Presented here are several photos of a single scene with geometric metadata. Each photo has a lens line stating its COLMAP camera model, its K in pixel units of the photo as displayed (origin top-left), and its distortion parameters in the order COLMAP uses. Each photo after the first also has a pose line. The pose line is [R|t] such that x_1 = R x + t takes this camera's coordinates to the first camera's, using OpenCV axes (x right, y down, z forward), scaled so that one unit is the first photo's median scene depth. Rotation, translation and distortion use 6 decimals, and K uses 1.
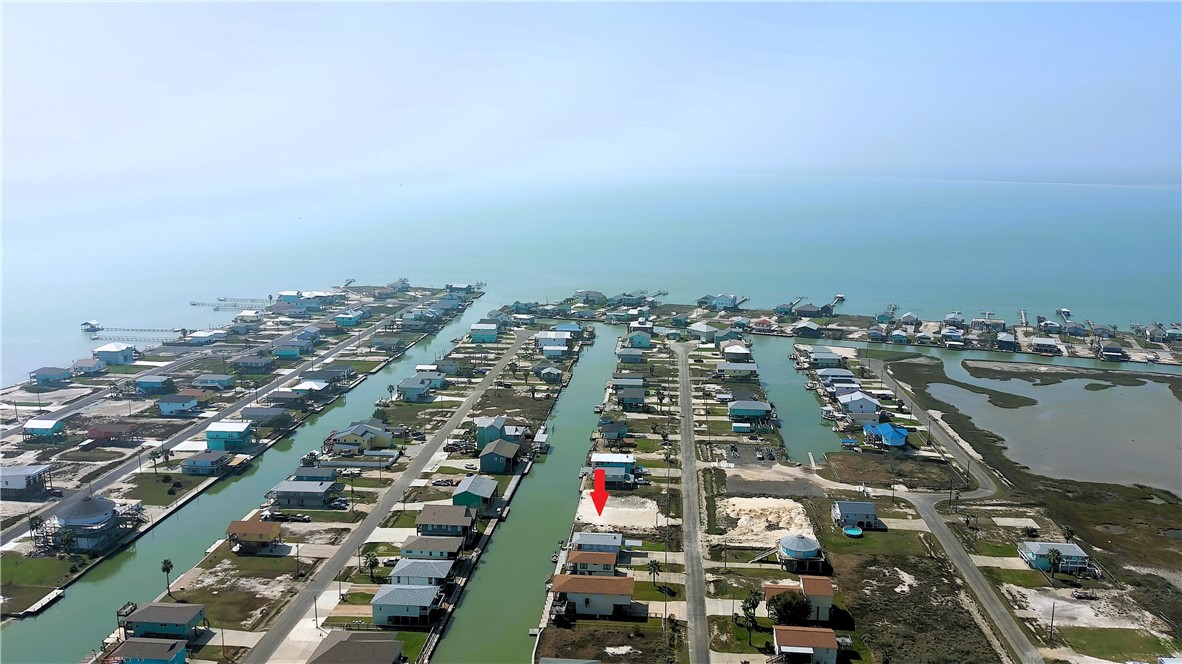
lens RADIAL K [[919.0, 0, 591.8], [0, 919.0, 332.0], [0, 0, 1]] dist [0.065255, -0.060473]
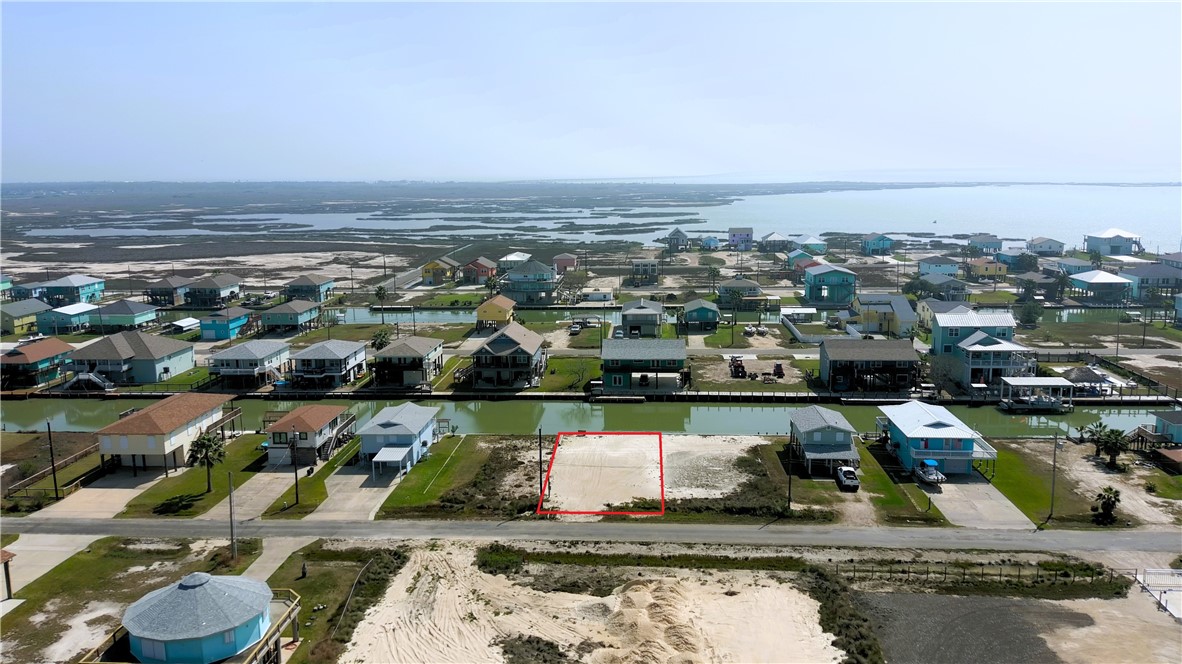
lens RADIAL K [[919.0, 0, 594.8], [0, 919.0, 328.2], [0, 0, 1]] dist [0.065255, -0.060473]
pose [[0.019833, 0.162355, -0.986533, 0.399790], [-0.175323, 0.972002, 0.156439, 0.070687], [0.984311, 0.169859, 0.047742, 0.899203]]
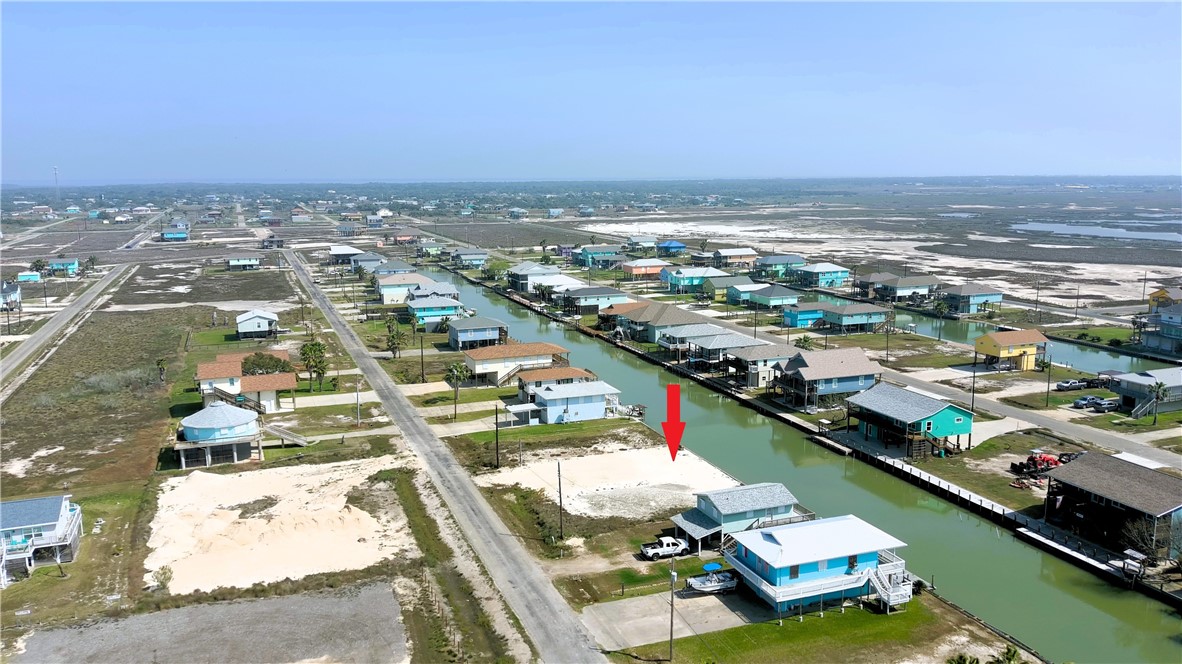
lens RADIAL K [[919.0, 0, 588.0], [0, 919.0, 331.0], [0, 0, 1]] dist [0.065255, -0.060473]
pose [[-0.900990, 0.071836, -0.427851, 0.213681], [-0.082059, 0.940177, 0.330657, -0.011229], [0.426009, 0.333028, -0.841195, 1.259899]]
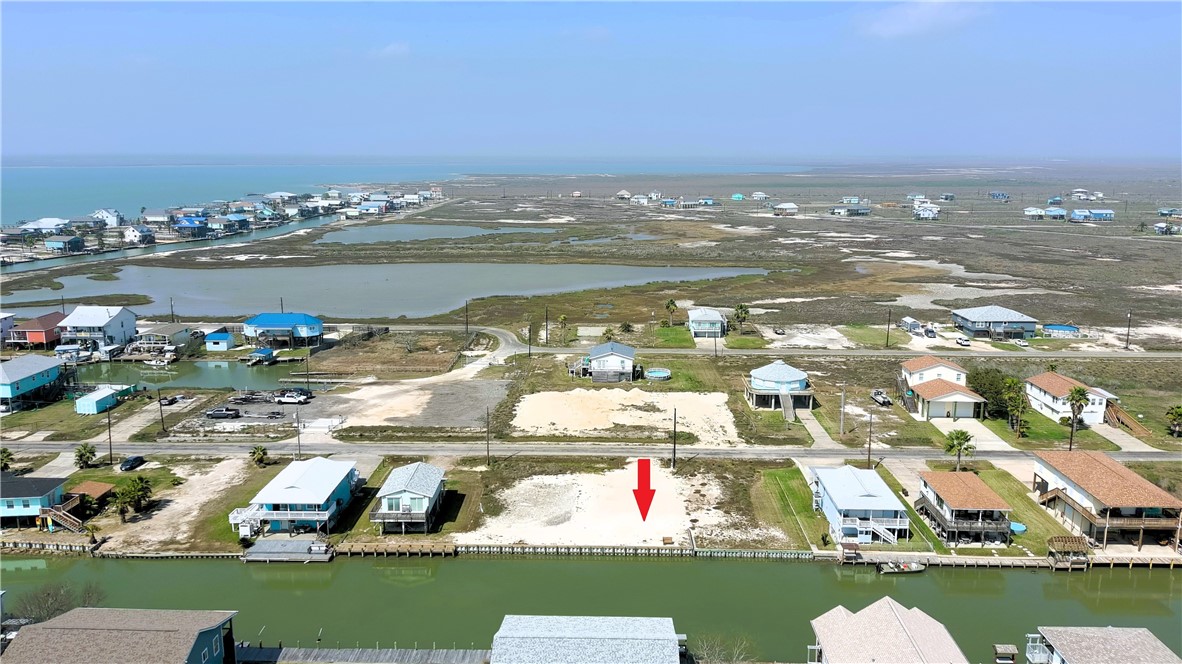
lens RADIAL K [[919.0, 0, 595.7], [0, 919.0, 336.6], [0, 0, 1]] dist [0.065255, -0.060473]
pose [[-0.059710, -0.203311, 0.977292, -0.344652], [0.186437, 0.959540, 0.211009, 0.029883], [-0.980651, 0.194802, -0.019389, 0.940843]]
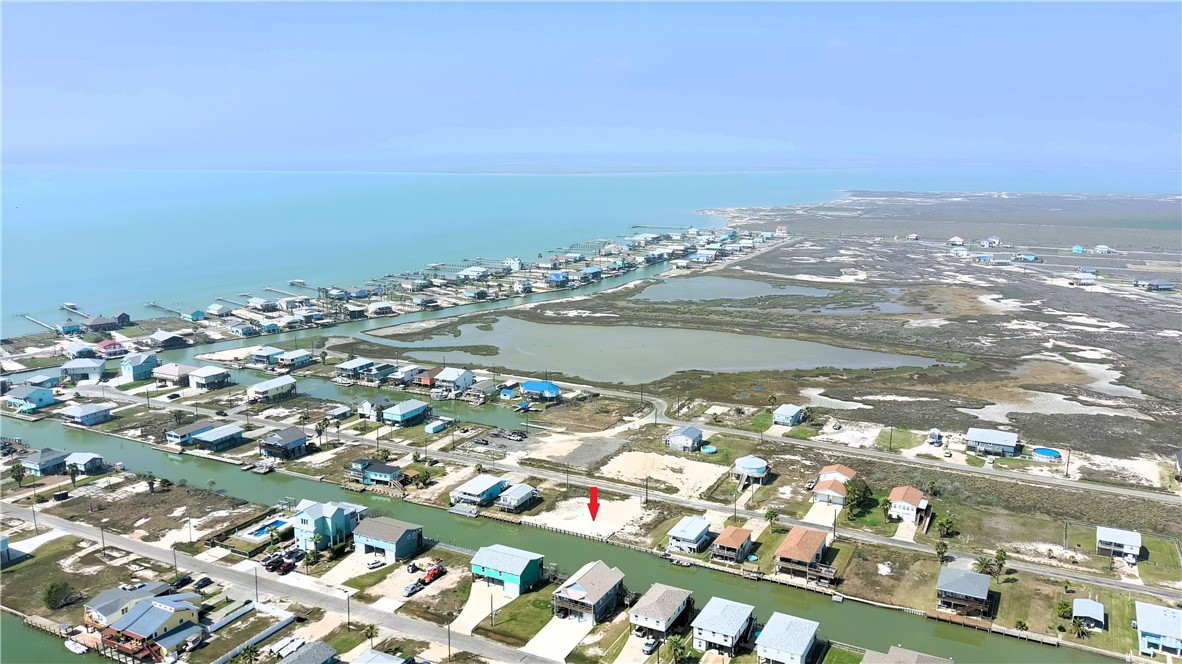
lens RADIAL K [[919.0, 0, 591.6], [0, 919.0, 329.7], [0, 0, 1]] dist [0.065255, -0.060473]
pose [[0.384304, -0.191264, 0.903177, -0.741038], [0.175476, 0.975603, 0.131937, -0.108735], [-0.906377, 0.107782, 0.408491, 0.563900]]
